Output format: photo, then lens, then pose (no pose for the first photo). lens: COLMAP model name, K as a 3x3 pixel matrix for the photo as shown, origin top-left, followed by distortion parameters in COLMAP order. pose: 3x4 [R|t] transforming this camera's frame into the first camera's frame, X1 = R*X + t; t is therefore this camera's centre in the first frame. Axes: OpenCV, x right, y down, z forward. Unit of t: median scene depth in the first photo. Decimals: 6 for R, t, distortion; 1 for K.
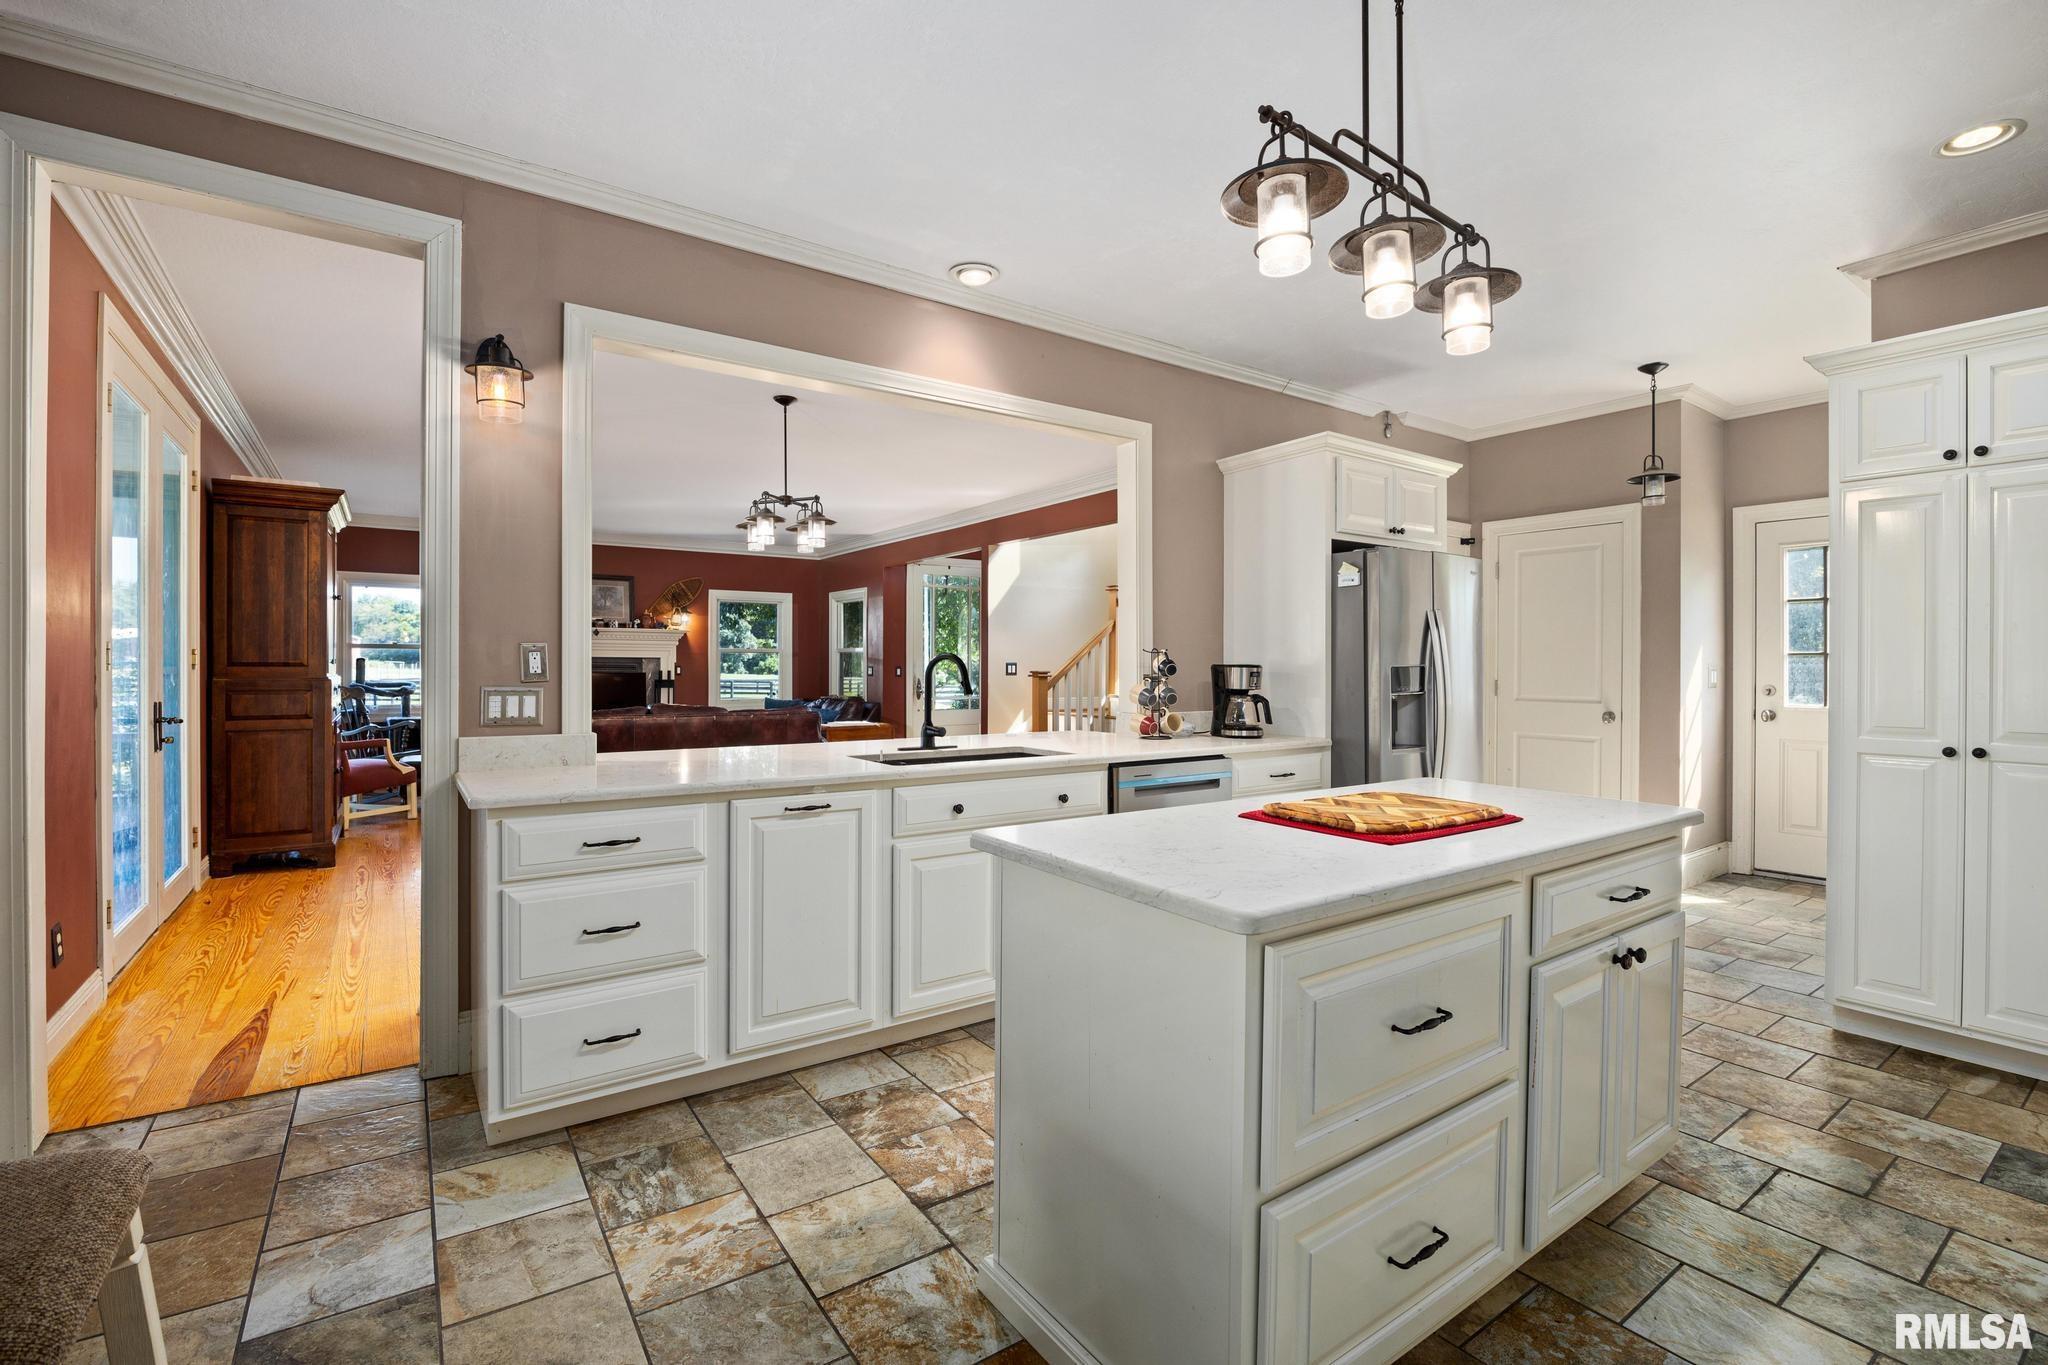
lens RADIAL K [[930.9, 0, 1025.6], [0, 930.9, 675.8], [0, 0, 1]] dist [0.000171, -0.000221]
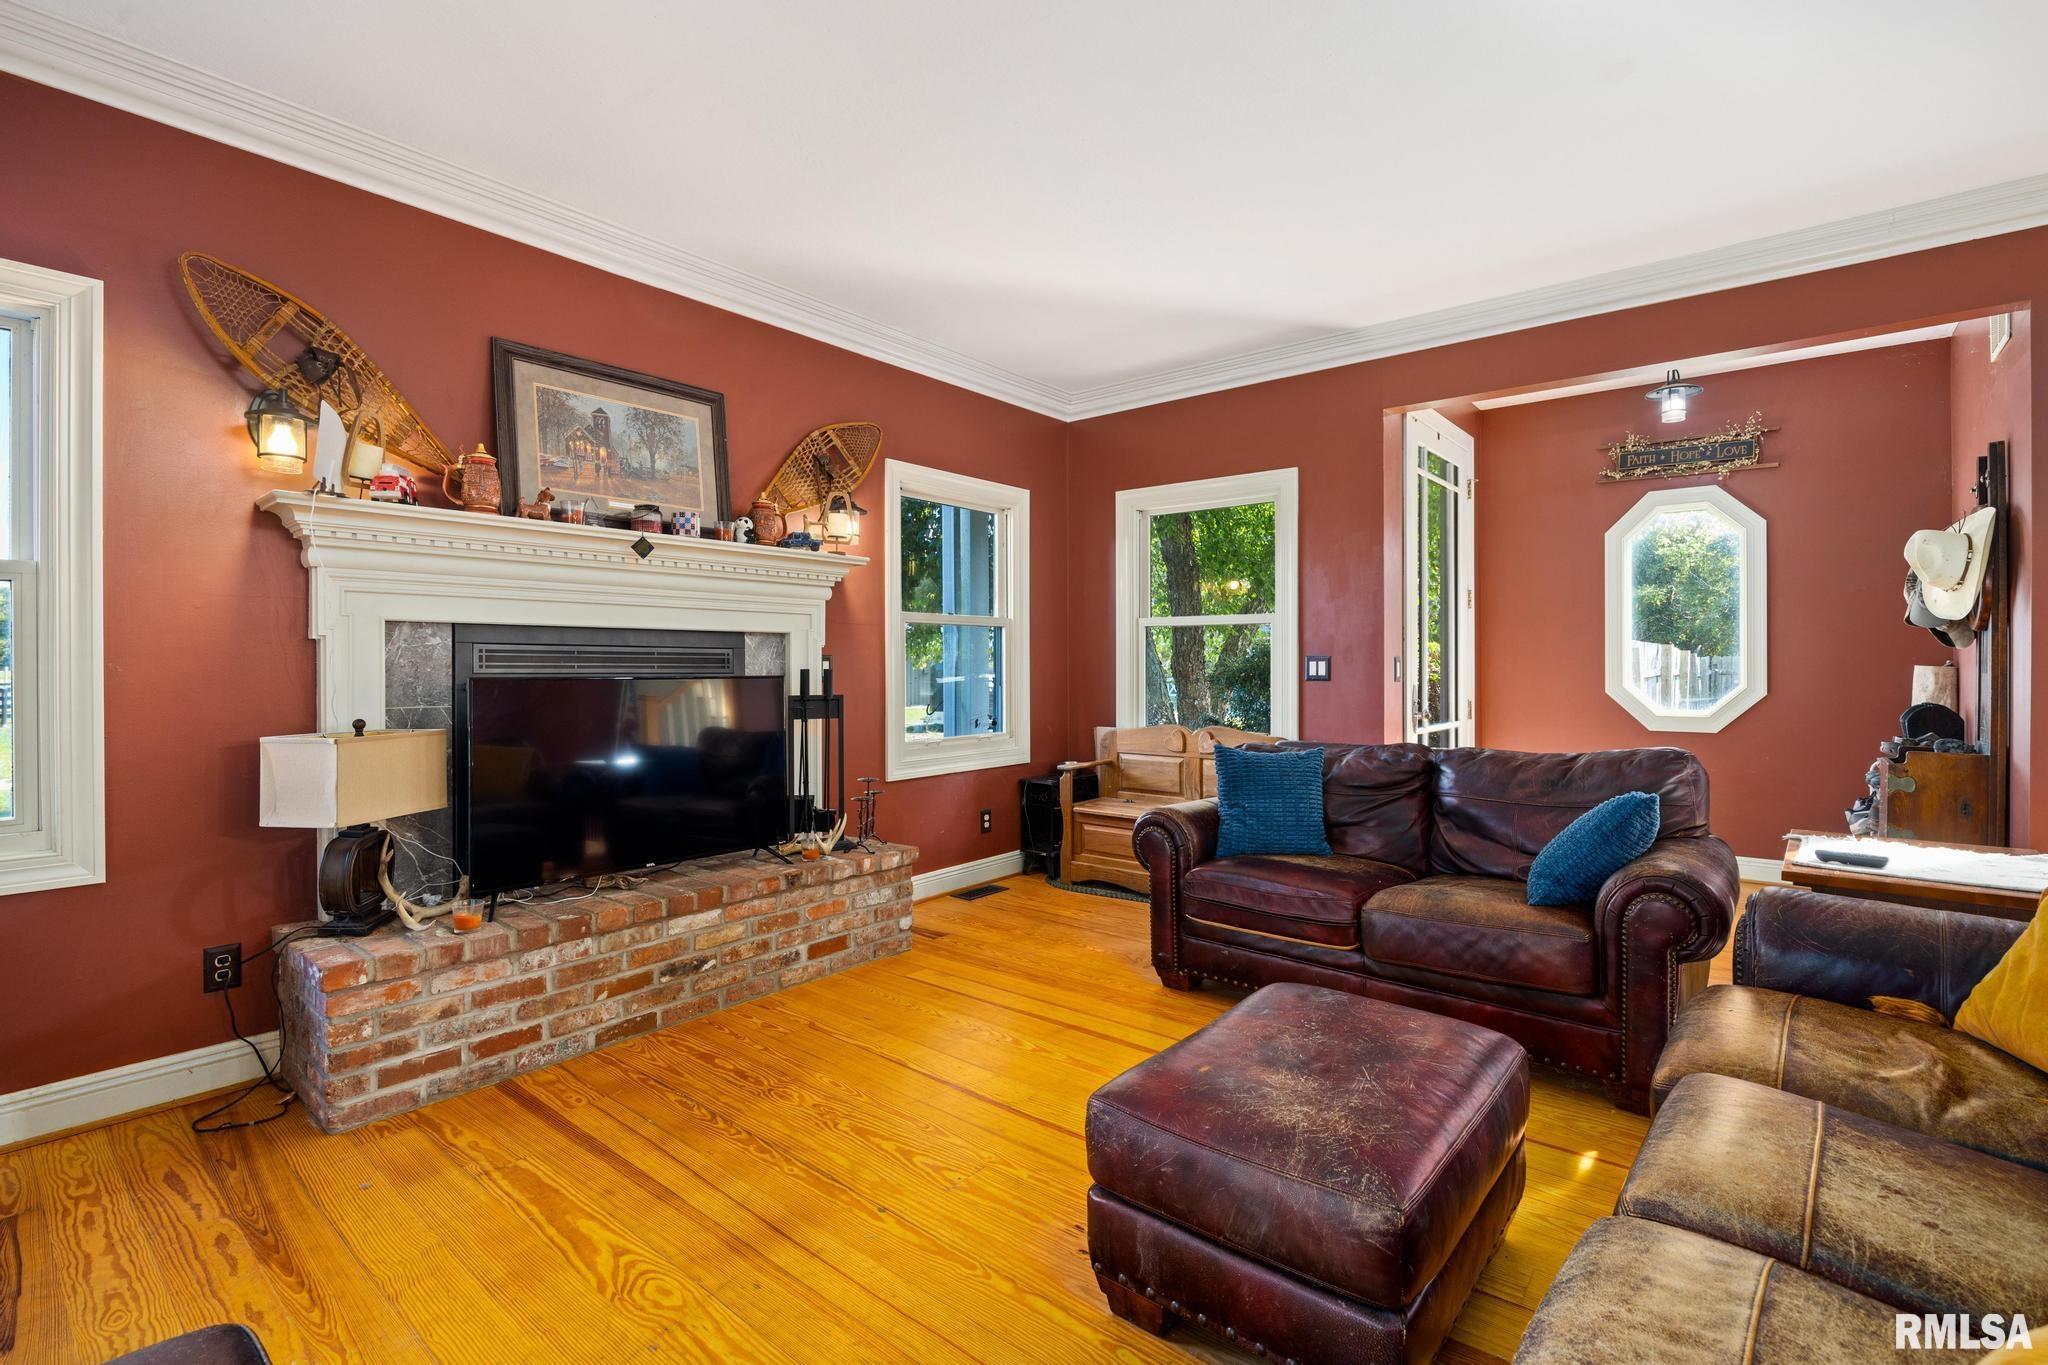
lens RADIAL K [[930.9, 0, 1020.3], [0, 930.9, 671.6], [0, 0, 1]] dist [0.000171, -0.000221]
pose [[0.965040, -0.001817, 0.262096, -0.396524], [0.001487, 0.999998, 0.001456, -0.005251], [-0.262098, -0.001015, 0.965041, 0.628017]]
